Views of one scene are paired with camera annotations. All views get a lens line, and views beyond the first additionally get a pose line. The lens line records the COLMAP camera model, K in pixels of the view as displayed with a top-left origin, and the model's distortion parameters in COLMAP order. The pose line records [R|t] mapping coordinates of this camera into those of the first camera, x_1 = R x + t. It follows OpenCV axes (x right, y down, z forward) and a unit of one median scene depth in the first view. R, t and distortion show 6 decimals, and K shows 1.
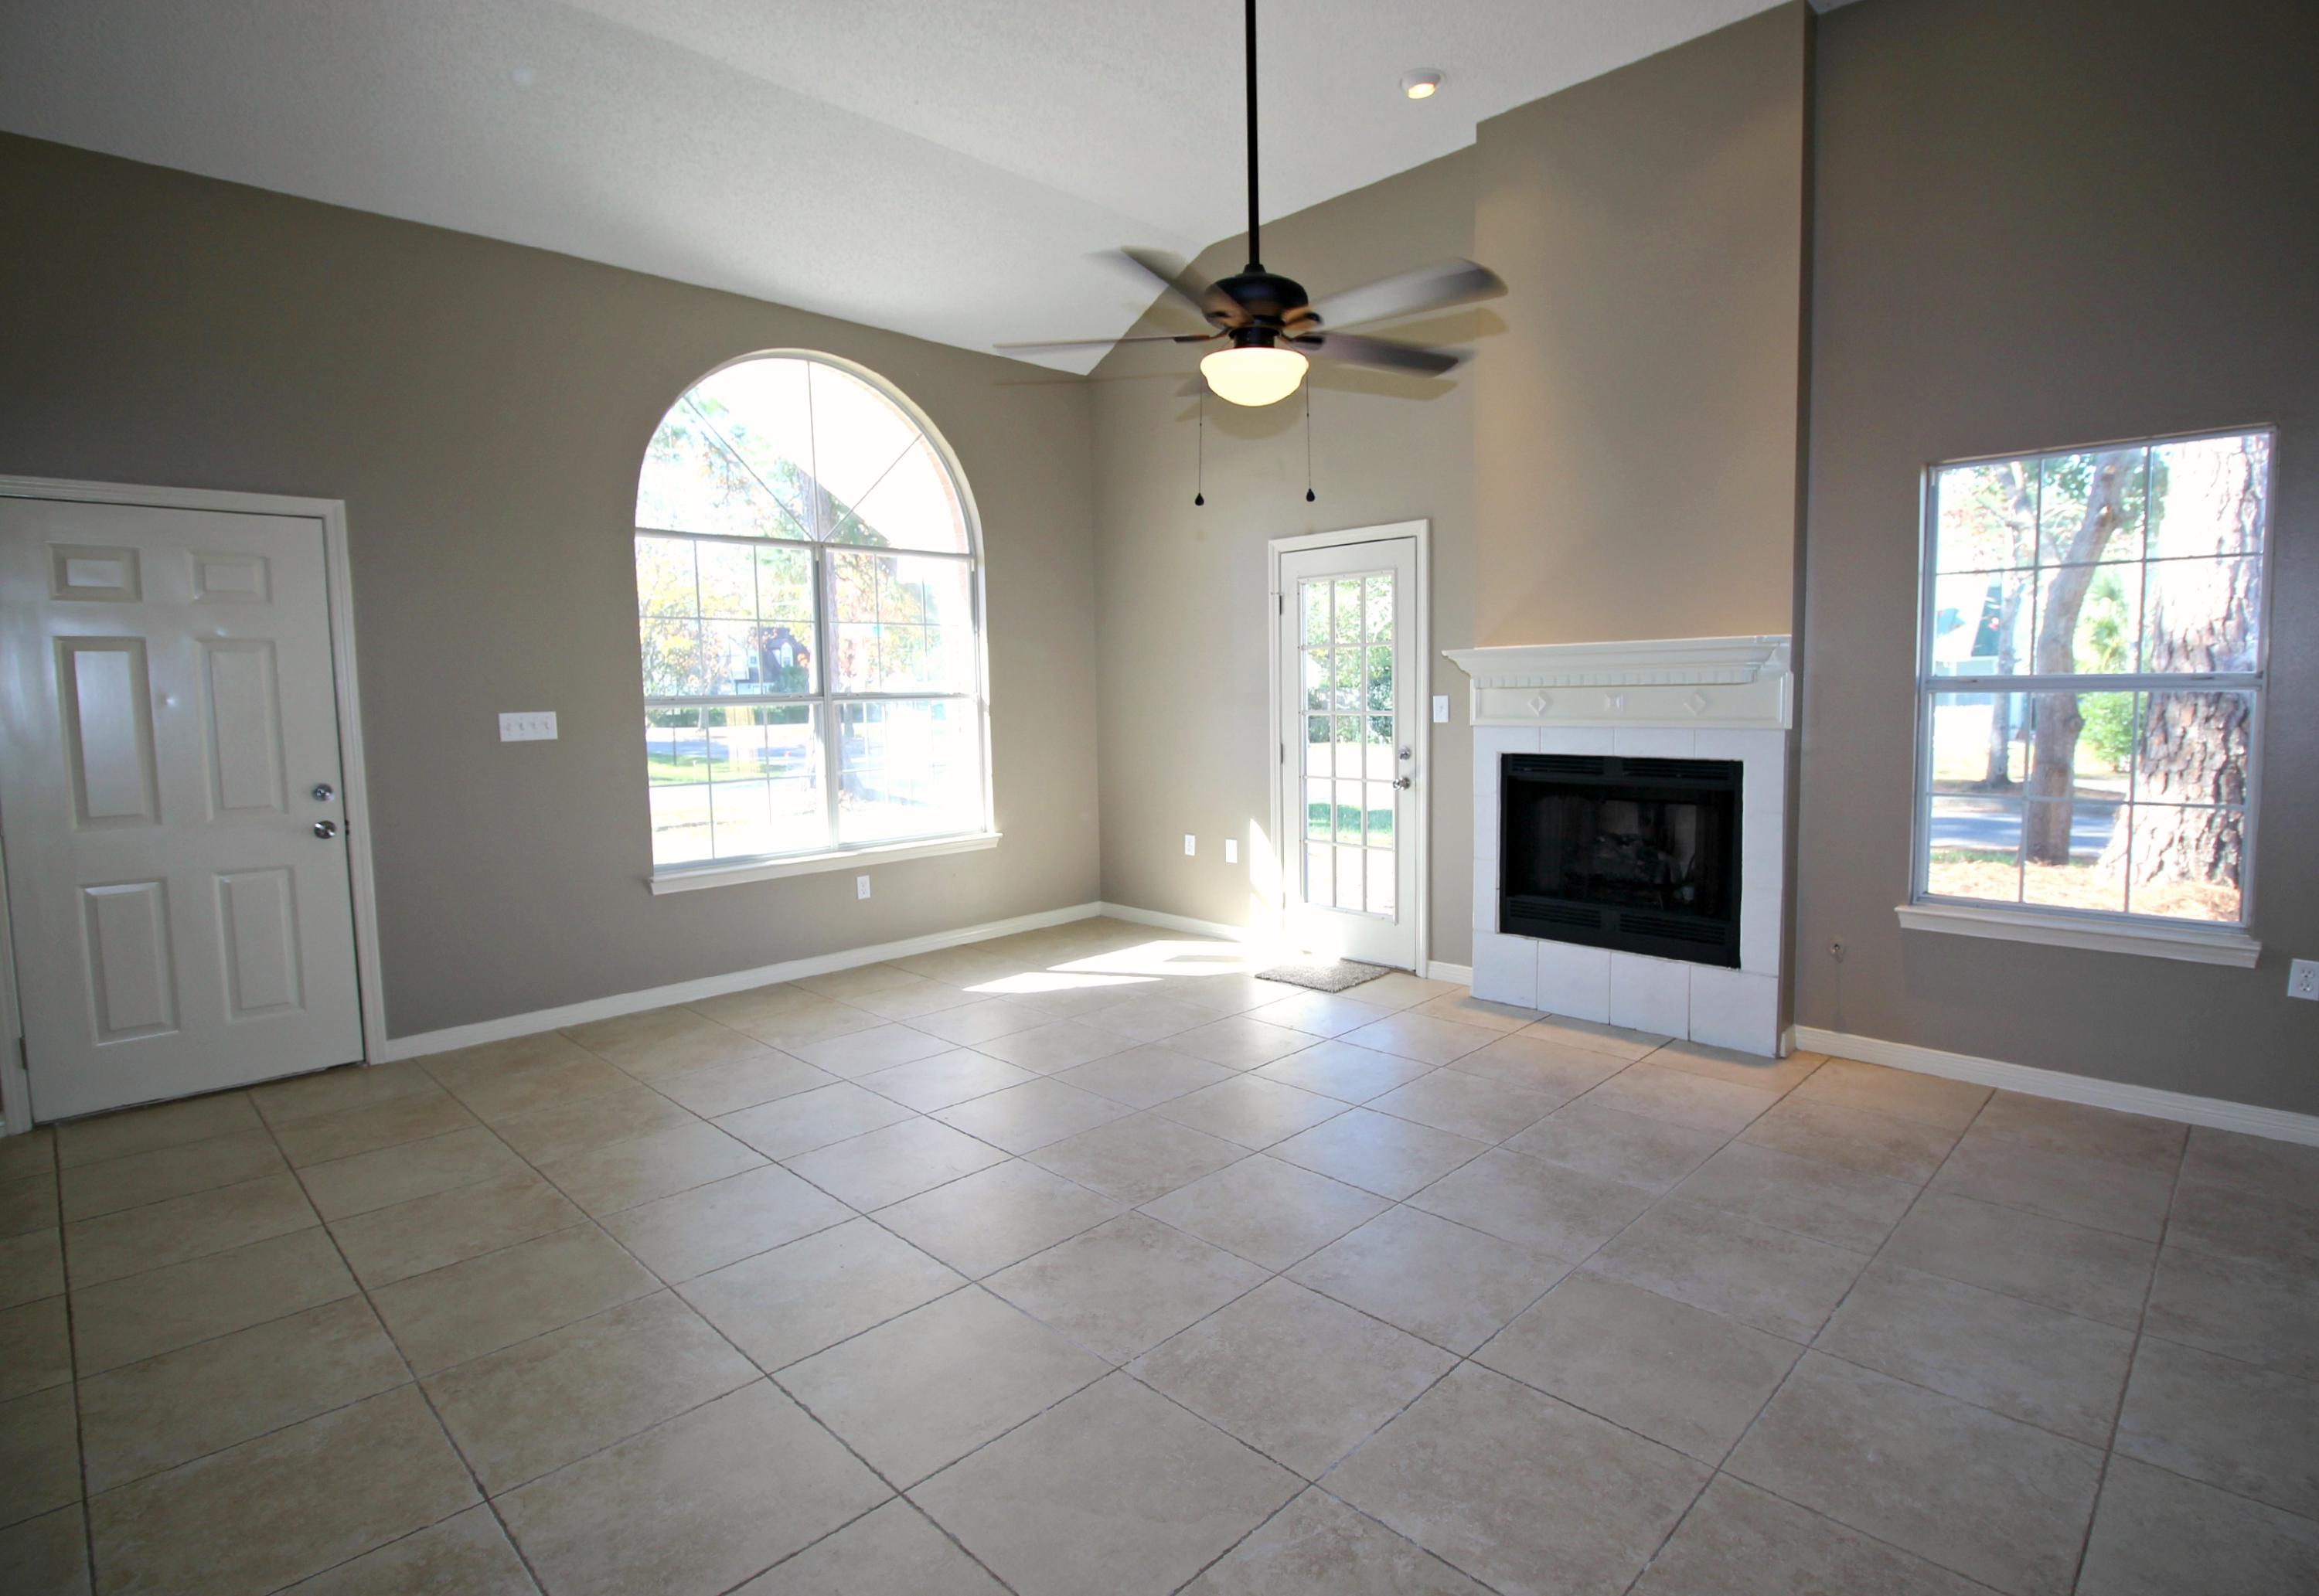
lens RADIAL K [[1147.5, 0, 1162.3], [0, 1147.5, 788.4], [0, 0, 1]] dist [-0.012010, -0.000562]
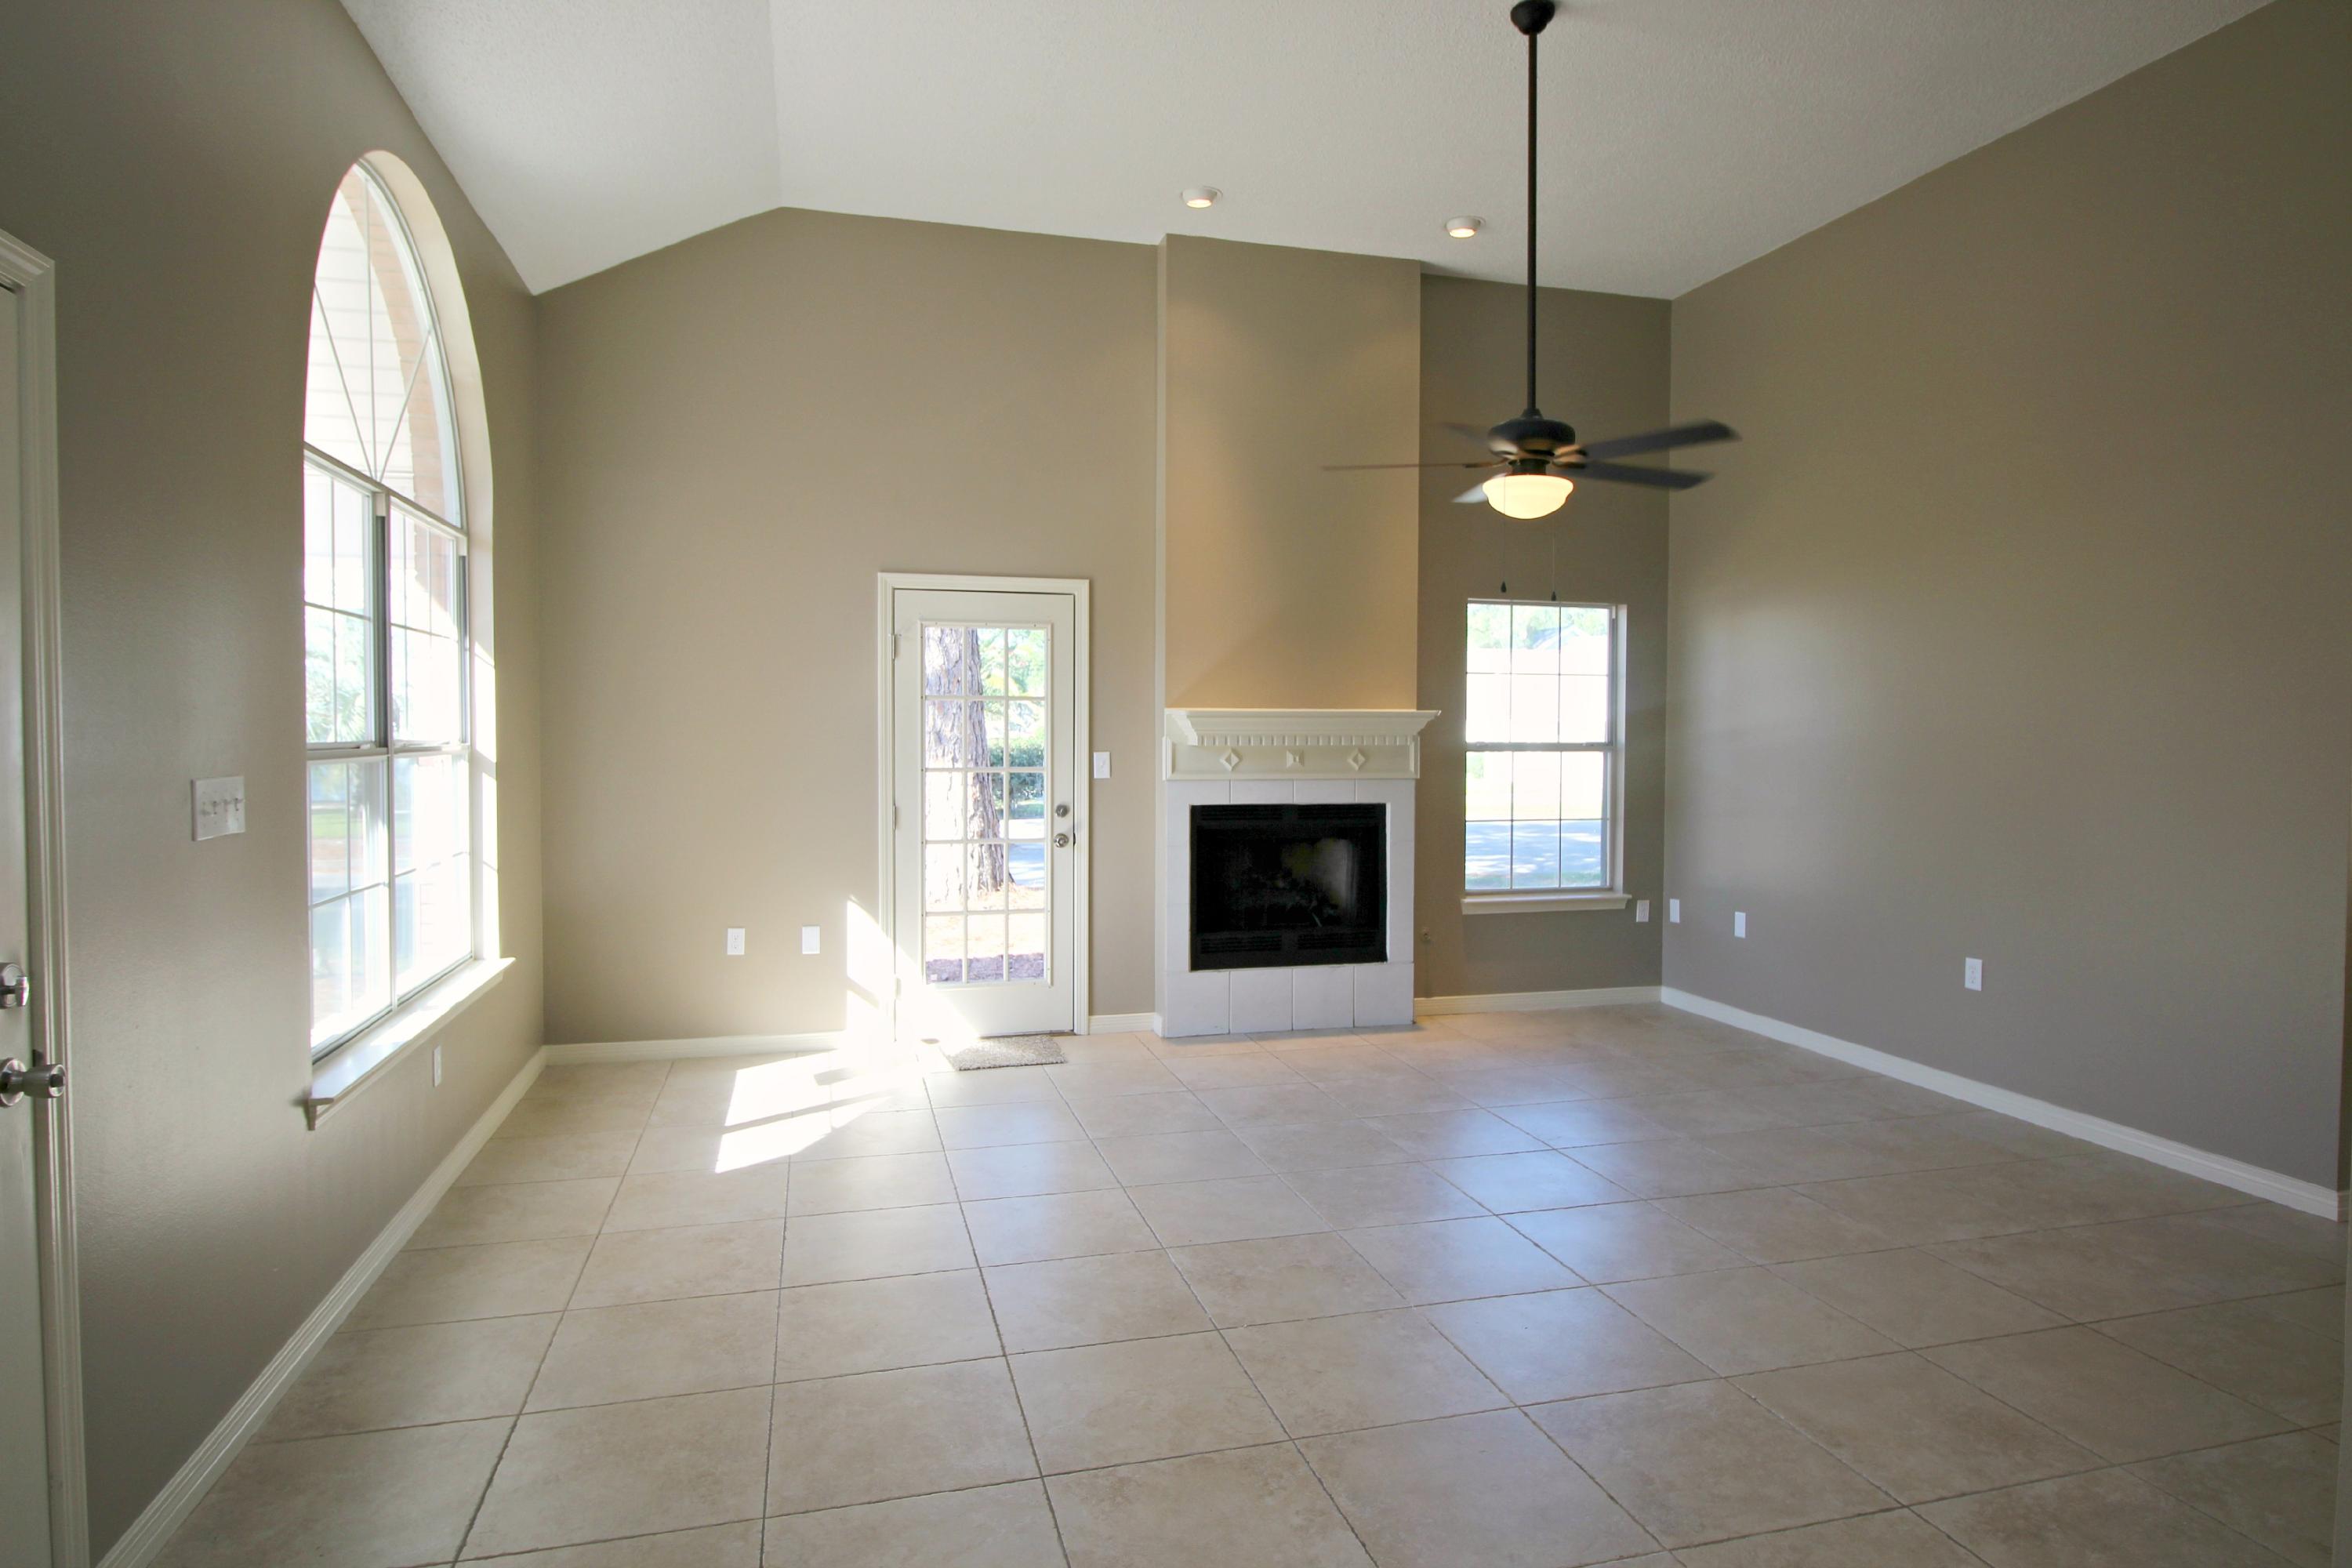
lens RADIAL K [[1337.0, 0, 1176.0], [0, 1337.0, 784.0], [0, 0, 1]] dist [0.006078, -0.000234]
pose [[0.500226, -0.015586, 0.865755, -0.781778], [0.065068, 0.997688, -0.019635, -0.025612], [-0.863447, 0.066155, 0.500083, 0.357674]]
